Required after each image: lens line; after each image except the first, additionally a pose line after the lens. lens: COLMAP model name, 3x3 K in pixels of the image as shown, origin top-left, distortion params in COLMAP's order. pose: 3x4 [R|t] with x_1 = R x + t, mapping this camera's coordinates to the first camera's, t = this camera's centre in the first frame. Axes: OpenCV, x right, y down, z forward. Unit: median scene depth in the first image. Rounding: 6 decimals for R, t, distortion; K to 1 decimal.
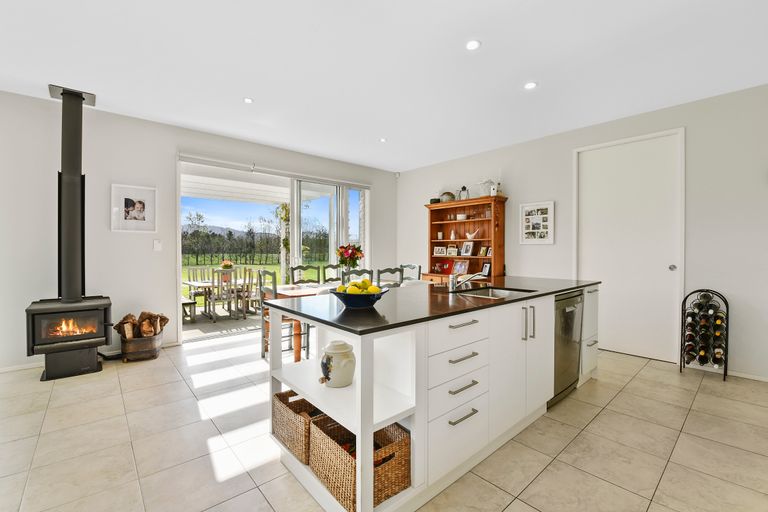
lens RADIAL K [[343.4, 0, 384.0], [0, 343.4, 256.0], [0, 0, 1]] dist [0.000392, 0.000169]
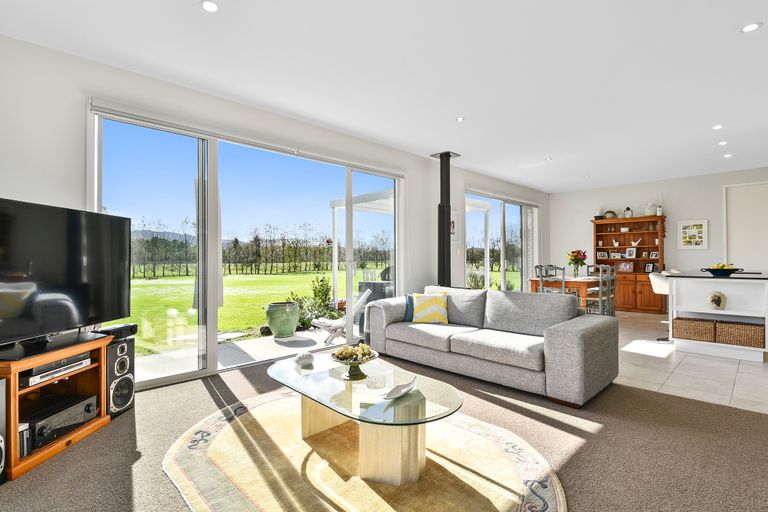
lens RADIAL K [[378.9, 0, 386.4], [0, 378.9, 253.3], [0, 0, 1]] dist [-0.000599, 0.000069]
pose [[0.998206, -0.005877, 0.059583, -0.787968], [0.007744, 0.999484, -0.031162, 0.018515], [-0.059370, 0.031568, 0.997737, -0.428208]]
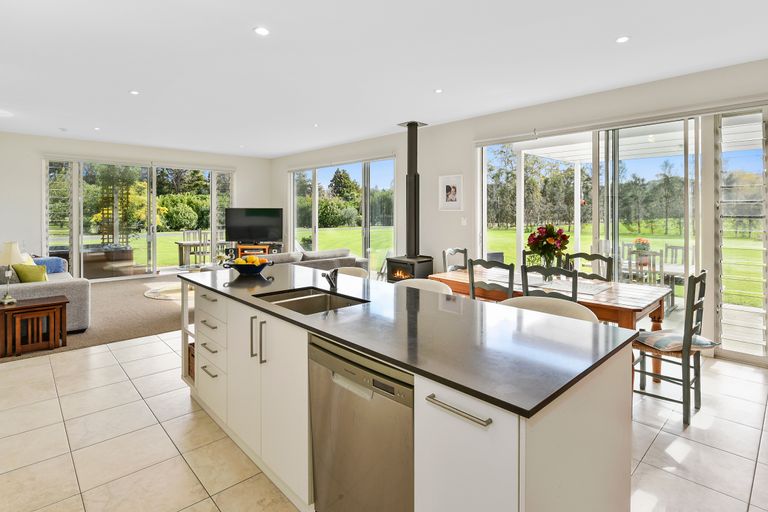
lens RADIAL K [[378.9, 0, 386.4], [0, 378.9, 253.3], [0, 0, 1]] dist [-0.000599, 0.000069]
pose [[0.039028, 0.107145, -0.993477, 0.510270], [-0.021031, 0.994102, 0.106386, -0.042703], [0.999017, 0.016741, 0.041051, 0.513087]]
